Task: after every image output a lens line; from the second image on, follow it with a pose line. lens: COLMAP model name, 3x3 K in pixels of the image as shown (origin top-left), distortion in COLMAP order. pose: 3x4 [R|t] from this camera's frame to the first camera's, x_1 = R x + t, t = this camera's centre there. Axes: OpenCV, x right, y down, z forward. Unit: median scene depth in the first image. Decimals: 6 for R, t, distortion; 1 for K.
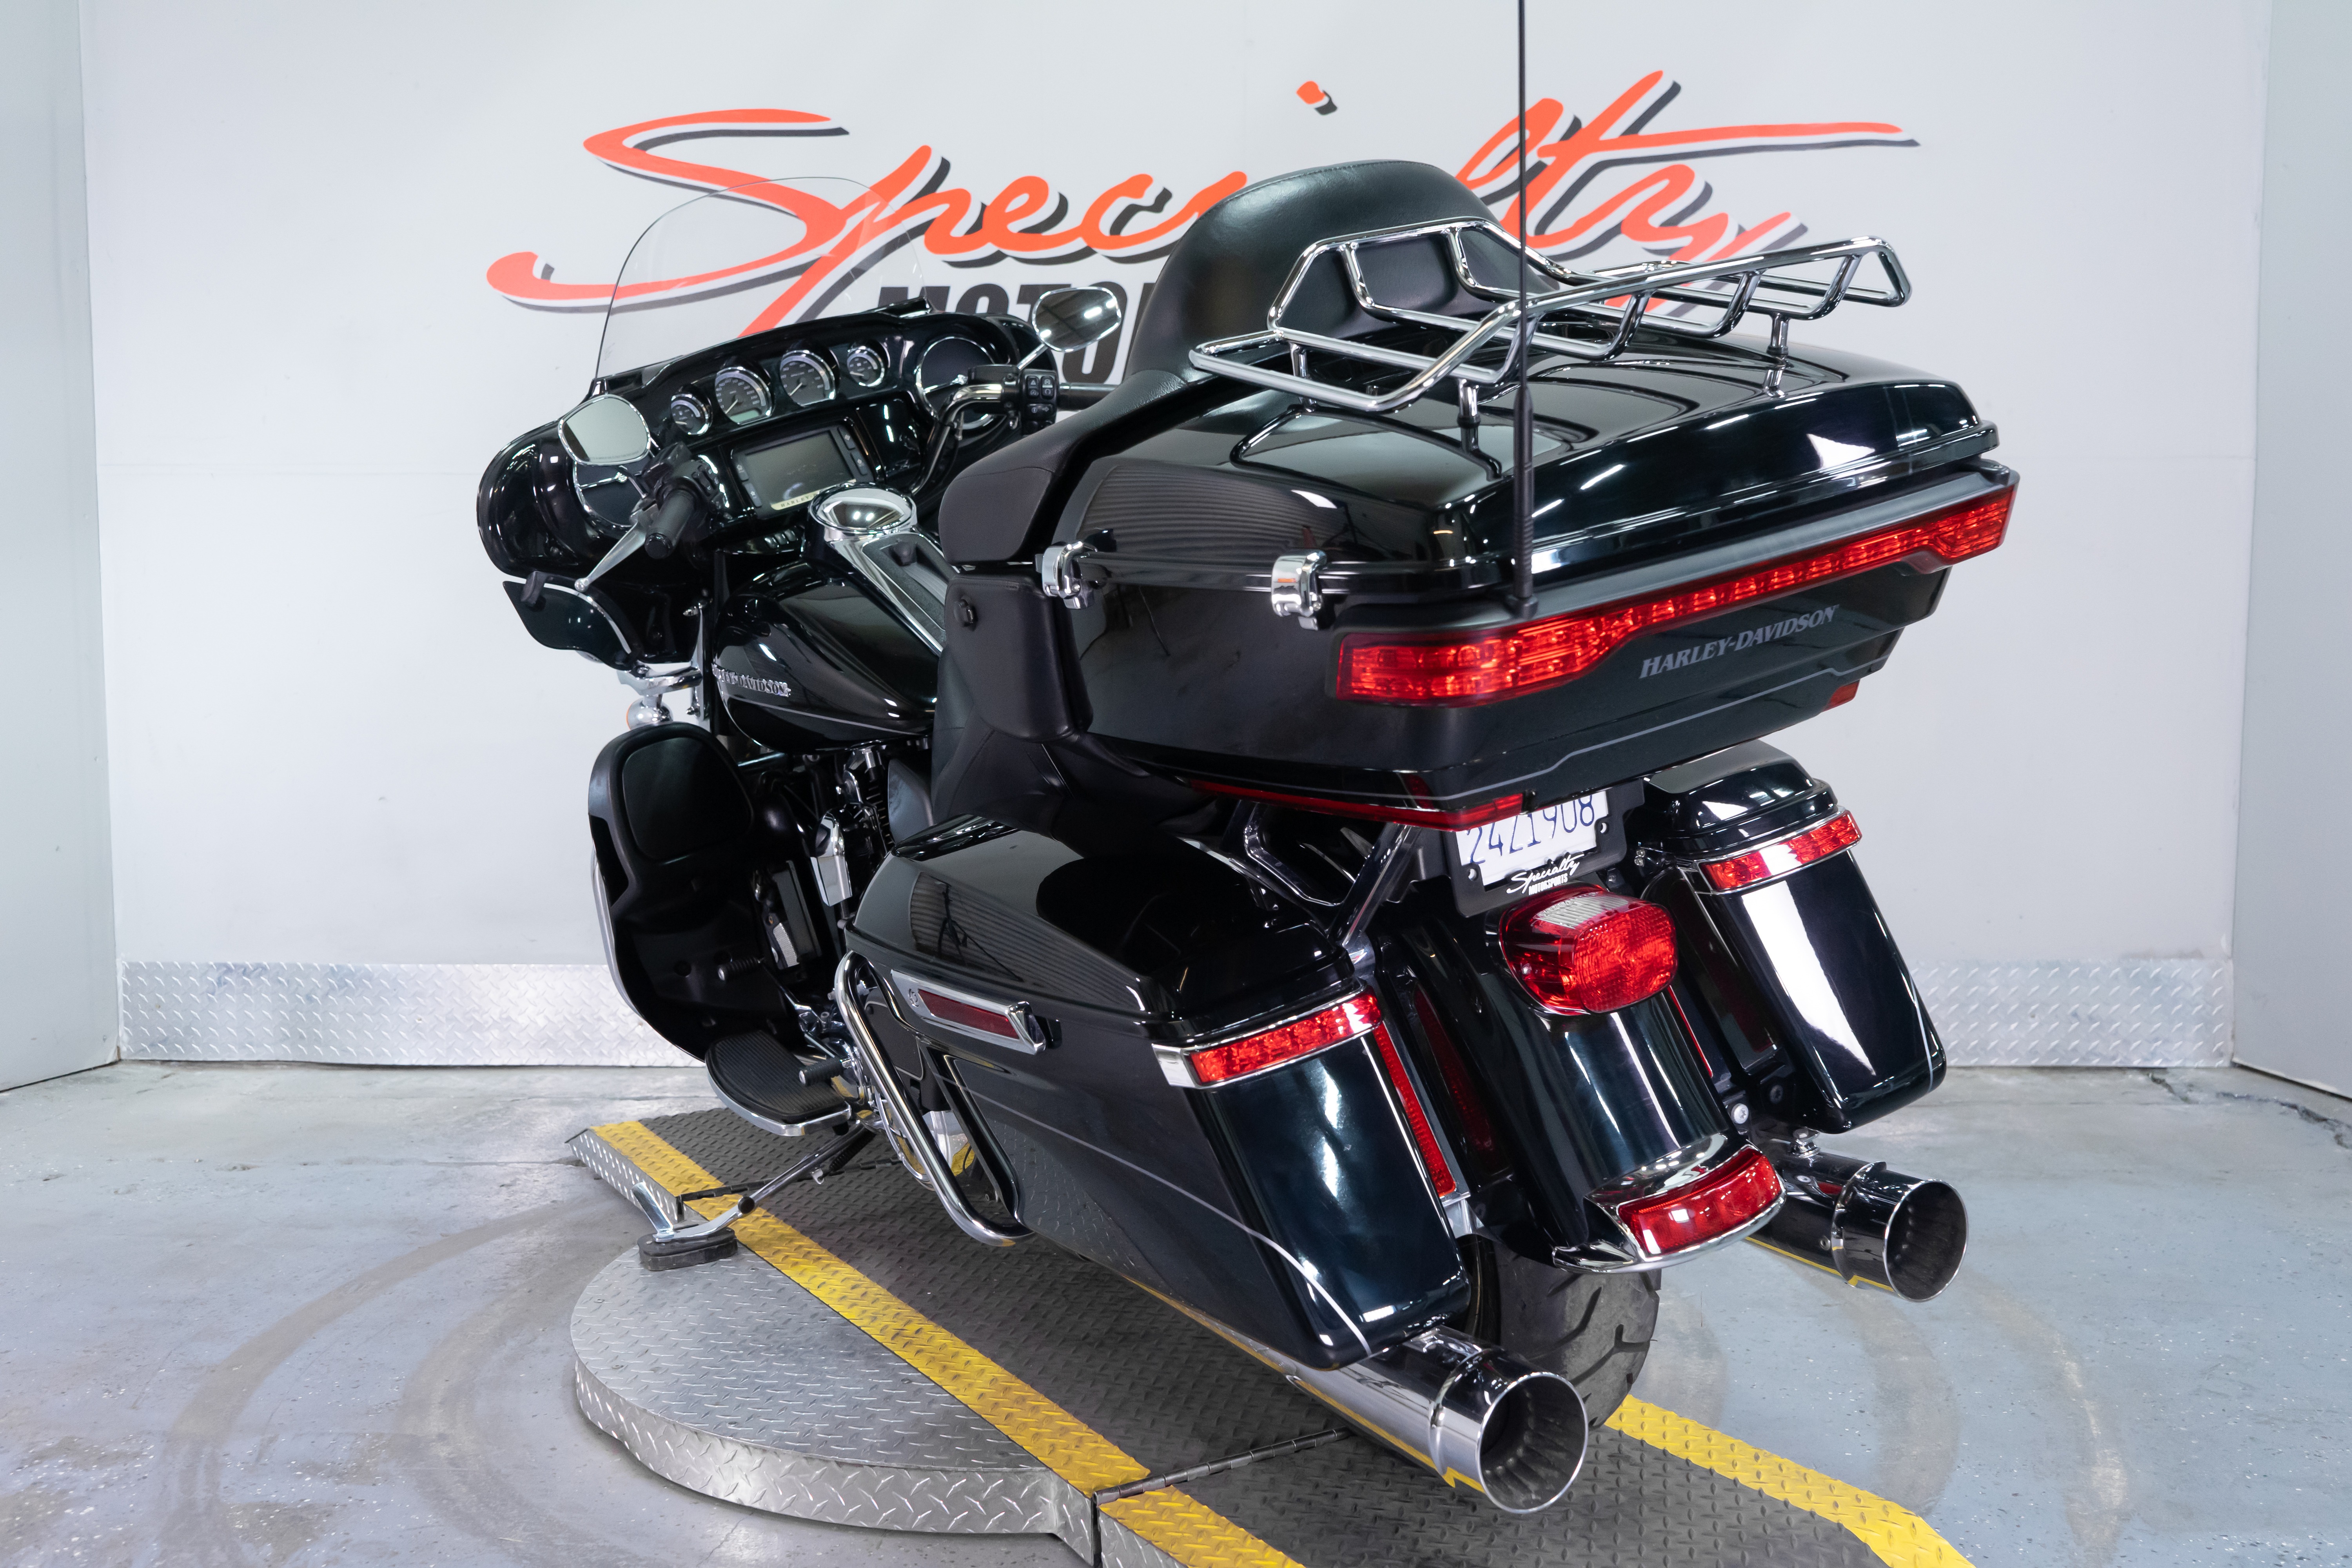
lens RADIAL K [[2218.1, 0, 1176.0], [0, 2218.1, 784.0], [0, 0, 1]] dist [0.004760, 0.017289]
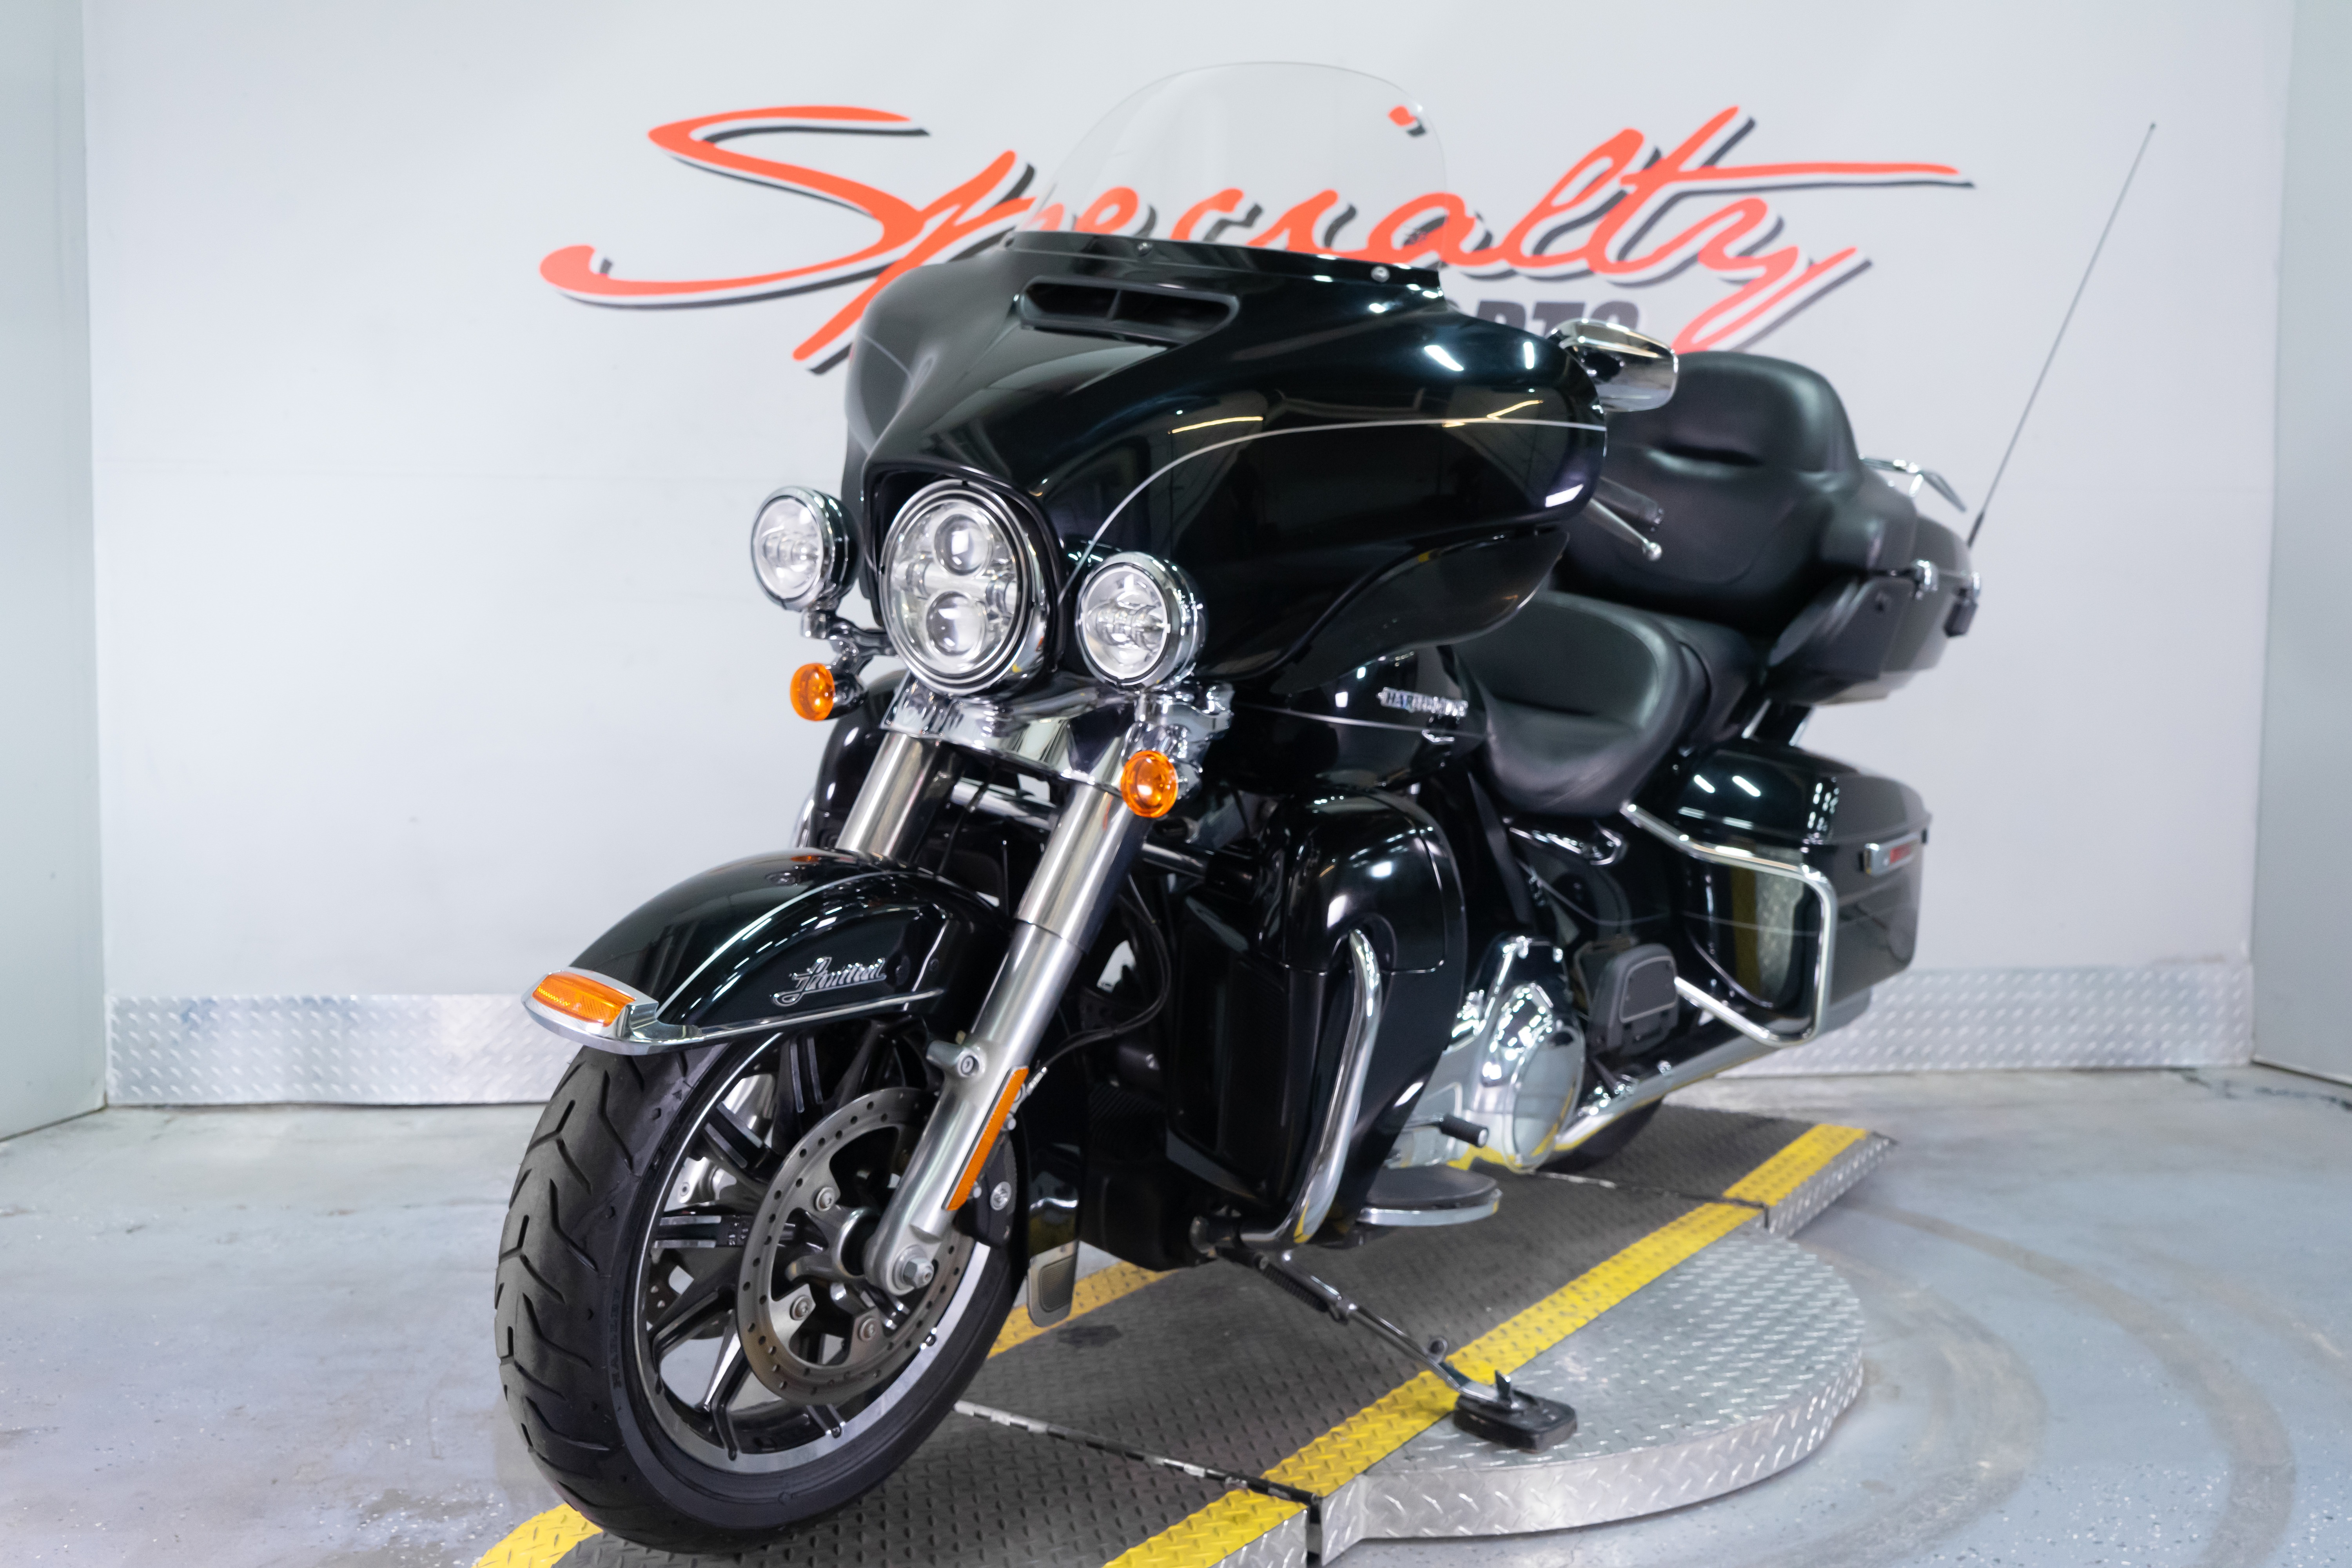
lens RADIAL K [[2294.8, 0, 1176.0], [0, 2294.8, 784.0], [0, 0, 1]] dist [0.010967, 0.015868]
pose [[0.988922, -0.001864, 0.148427, -0.193481], [0.003692, 0.999921, -0.012045, 0.004675], [-0.148393, 0.012459, 0.988850, -0.010673]]
